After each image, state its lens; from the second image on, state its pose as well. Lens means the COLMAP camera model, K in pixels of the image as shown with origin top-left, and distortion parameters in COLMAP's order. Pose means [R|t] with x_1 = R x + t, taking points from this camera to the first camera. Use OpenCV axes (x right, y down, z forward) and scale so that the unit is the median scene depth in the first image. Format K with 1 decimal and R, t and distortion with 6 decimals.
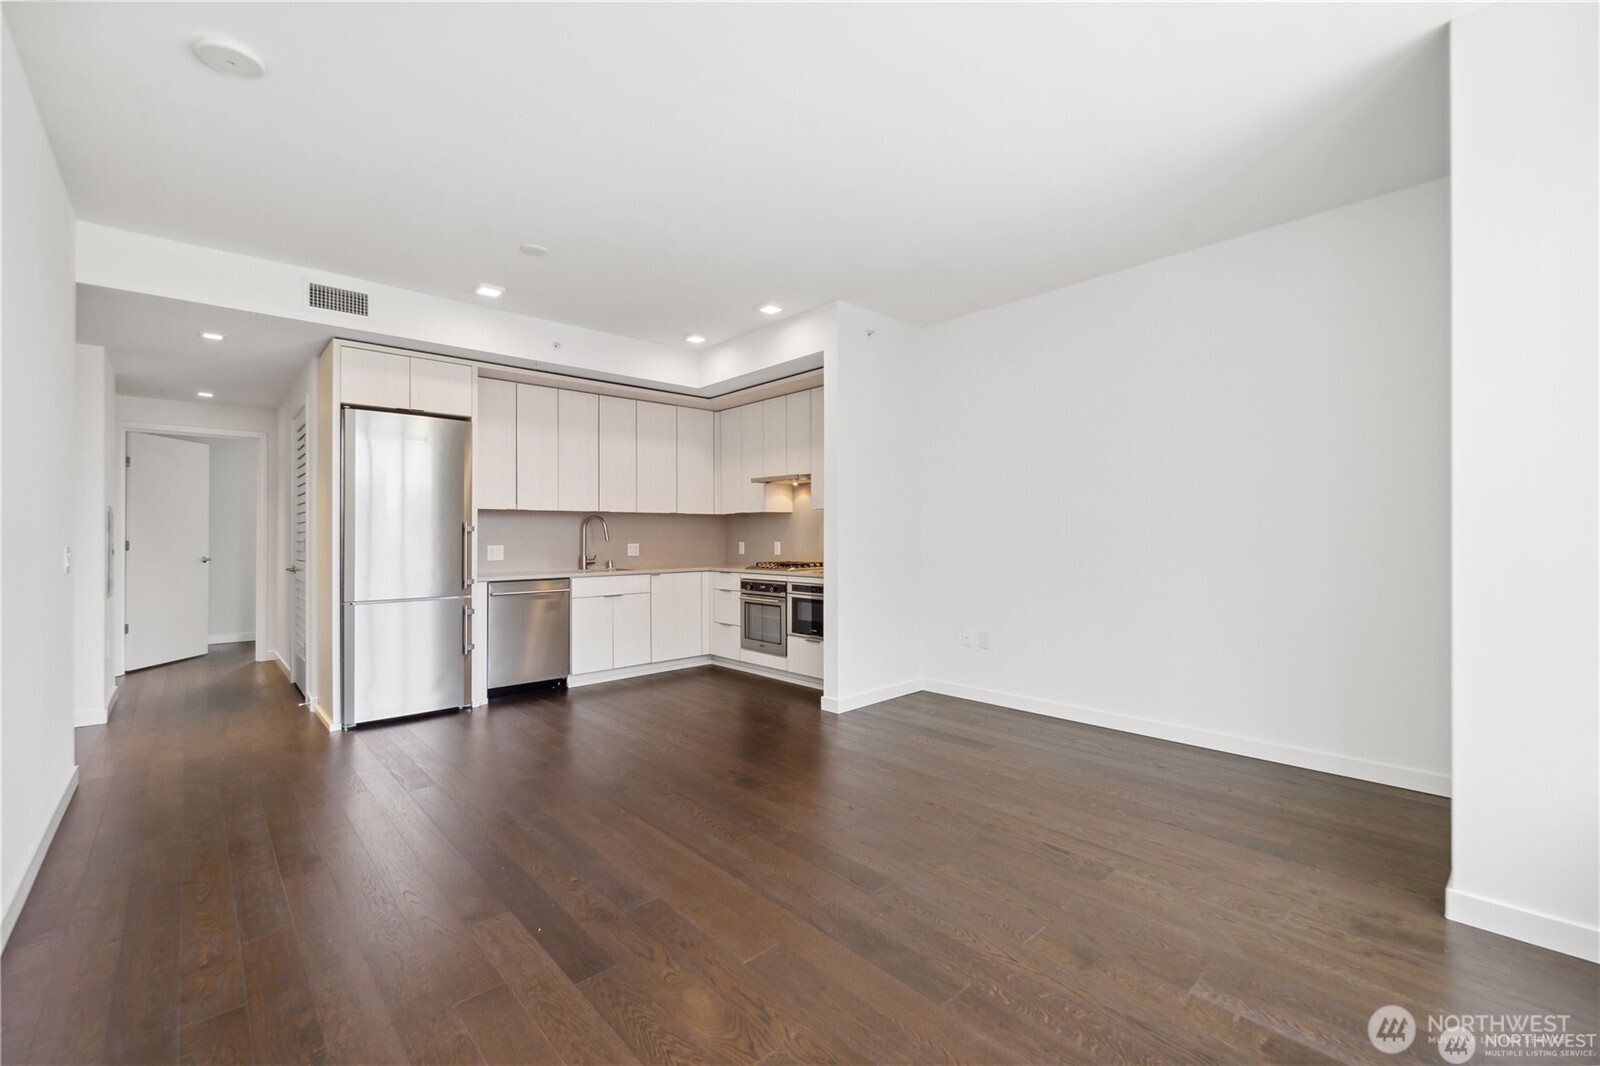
lens RADIAL K [[665.5, 0, 816.7], [0, 665.5, 520.8], [0, 0, 1]] dist [0.002232, 0.001675]
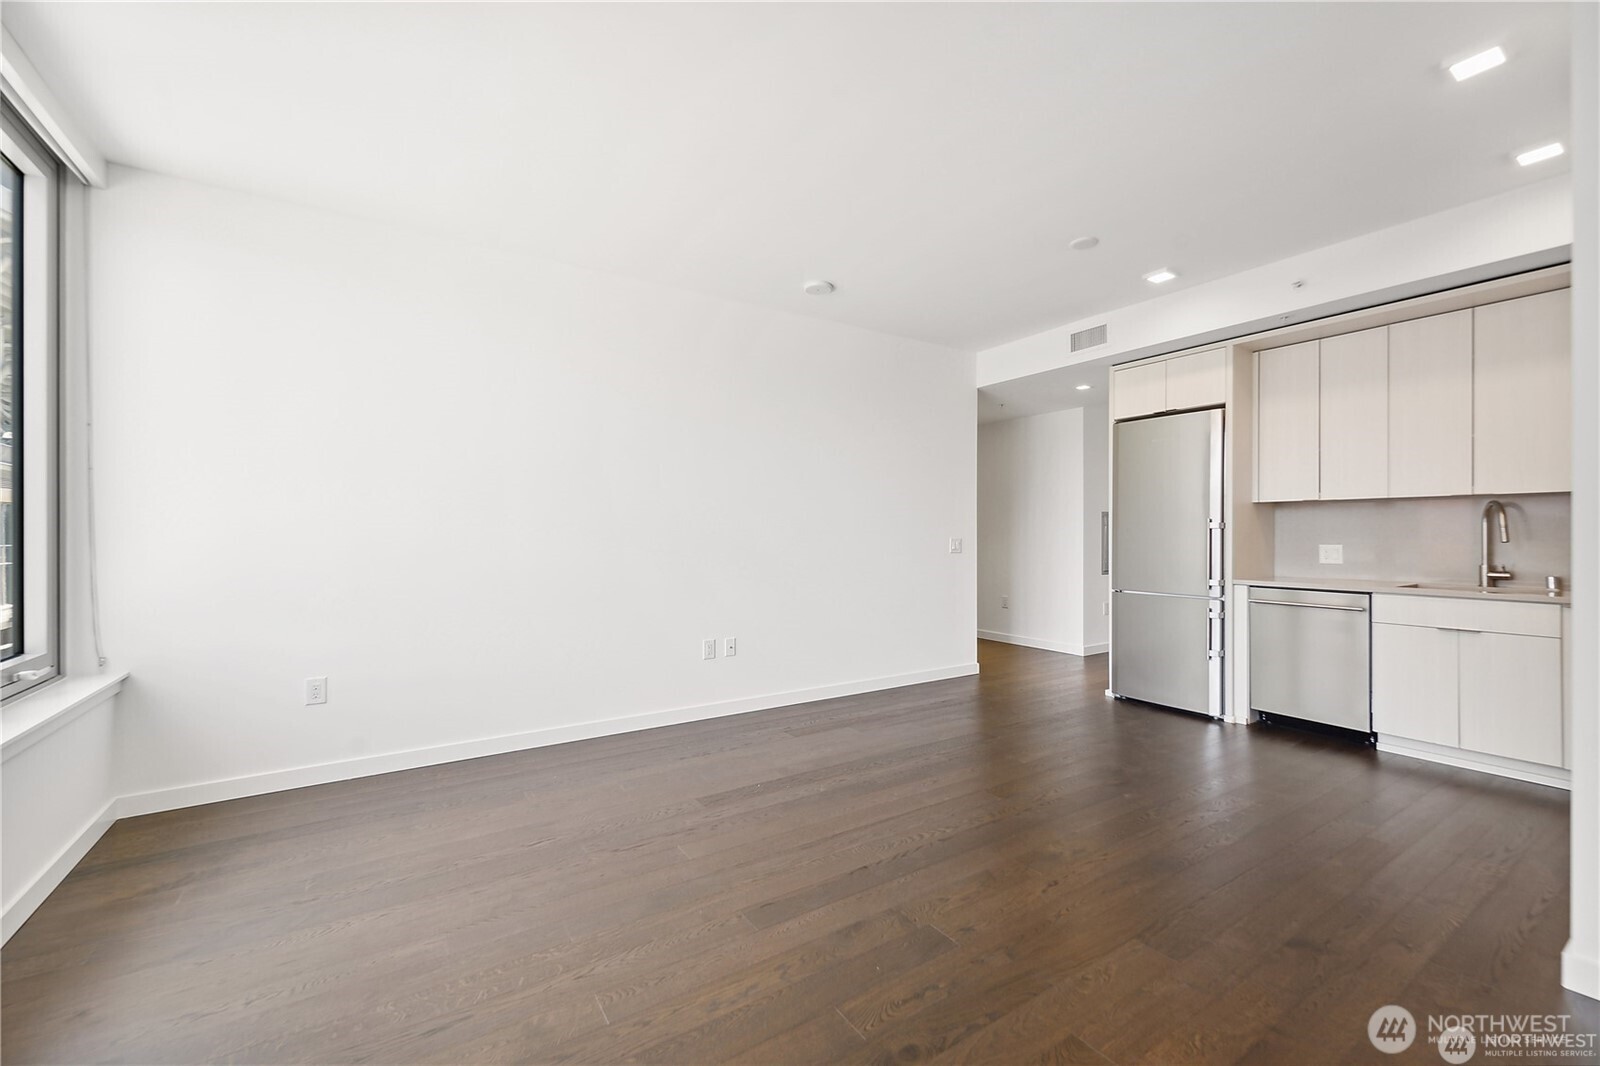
lens RADIAL K [[665.5, 0, 812.7], [0, 665.5, 530.0], [0, 0, 1]] dist [0.002232, 0.001675]
pose [[-0.196444, 0.015434, -0.980394, 0.433122], [0.027371, 0.999573, 0.010252, -0.005792], [0.980133, -0.024821, -0.196782, 0.552083]]
